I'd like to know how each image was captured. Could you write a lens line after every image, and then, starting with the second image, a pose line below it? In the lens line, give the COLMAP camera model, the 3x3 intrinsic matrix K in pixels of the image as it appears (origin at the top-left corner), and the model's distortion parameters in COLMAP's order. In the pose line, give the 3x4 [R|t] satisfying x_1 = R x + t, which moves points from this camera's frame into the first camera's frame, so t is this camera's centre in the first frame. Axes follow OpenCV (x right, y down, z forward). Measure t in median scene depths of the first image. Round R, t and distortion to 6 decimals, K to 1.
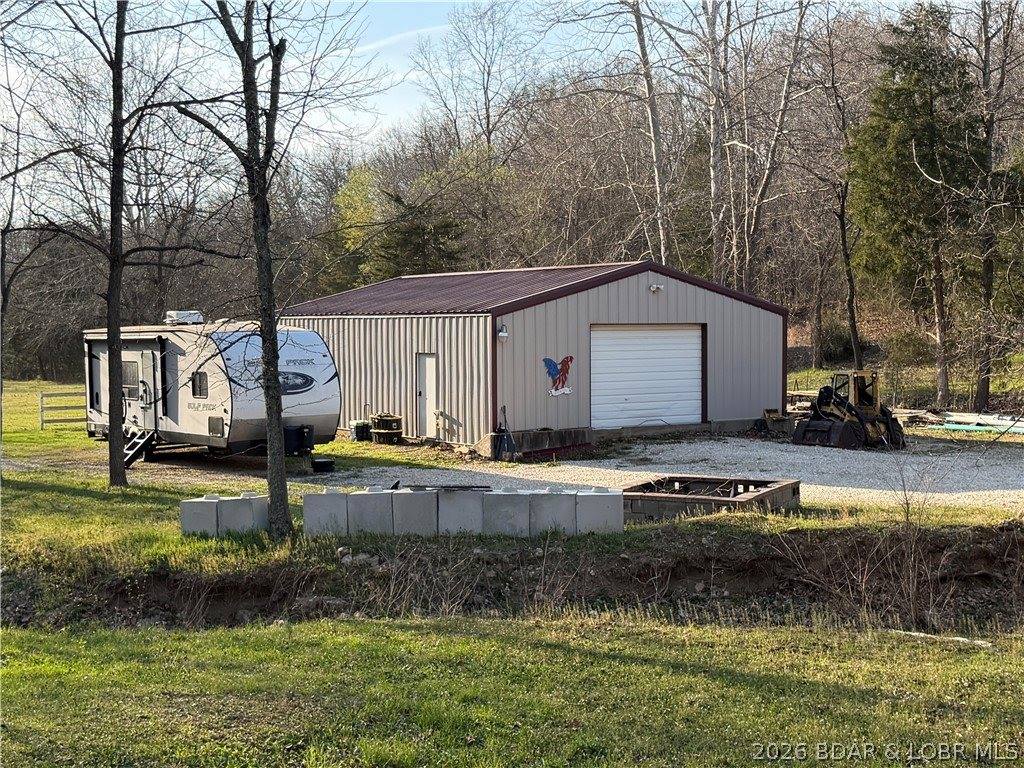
lens RADIAL K [[1408.3, 0, 509.2], [0, 1408.3, 386.2], [0, 0, 1]] dist [0.121728, 0.000000]
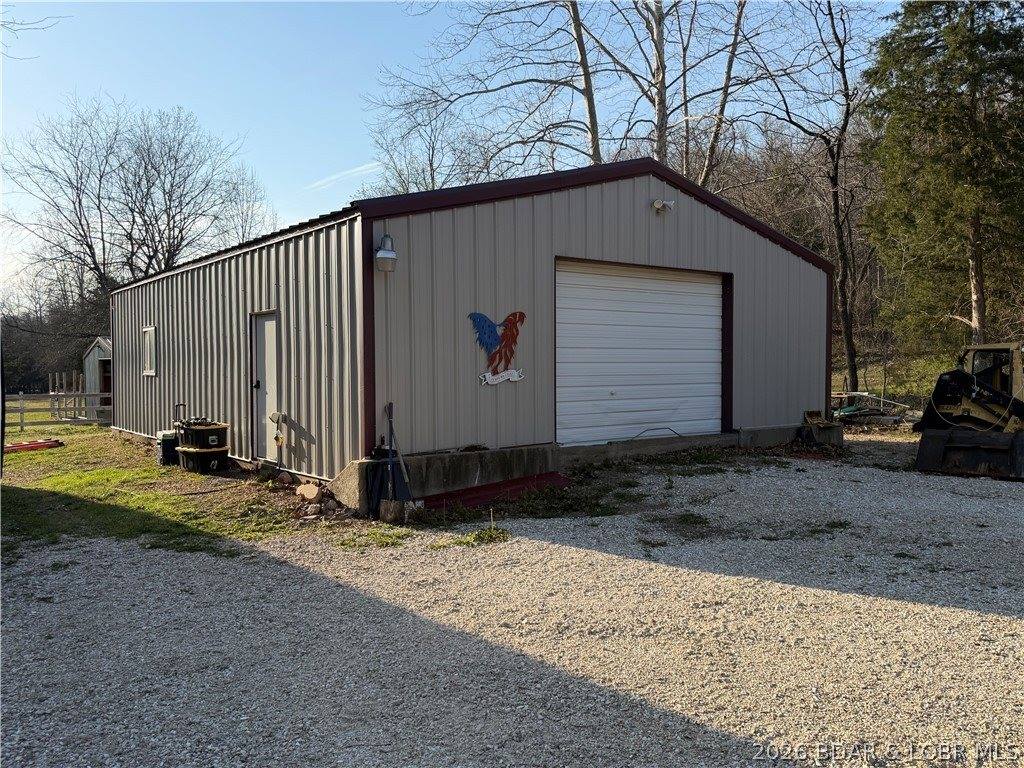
lens RADIAL K [[807.0, 0, 512.9], [0, 807.0, 377.9], [0, 0, 1]] dist [0.084136, -0.011042]
pose [[0.997764, 0.000704, 0.066834, 0.020040], [0.001405, 0.999503, -0.031500, 0.013928], [-0.066823, 0.031524, 0.997267, 0.695507]]
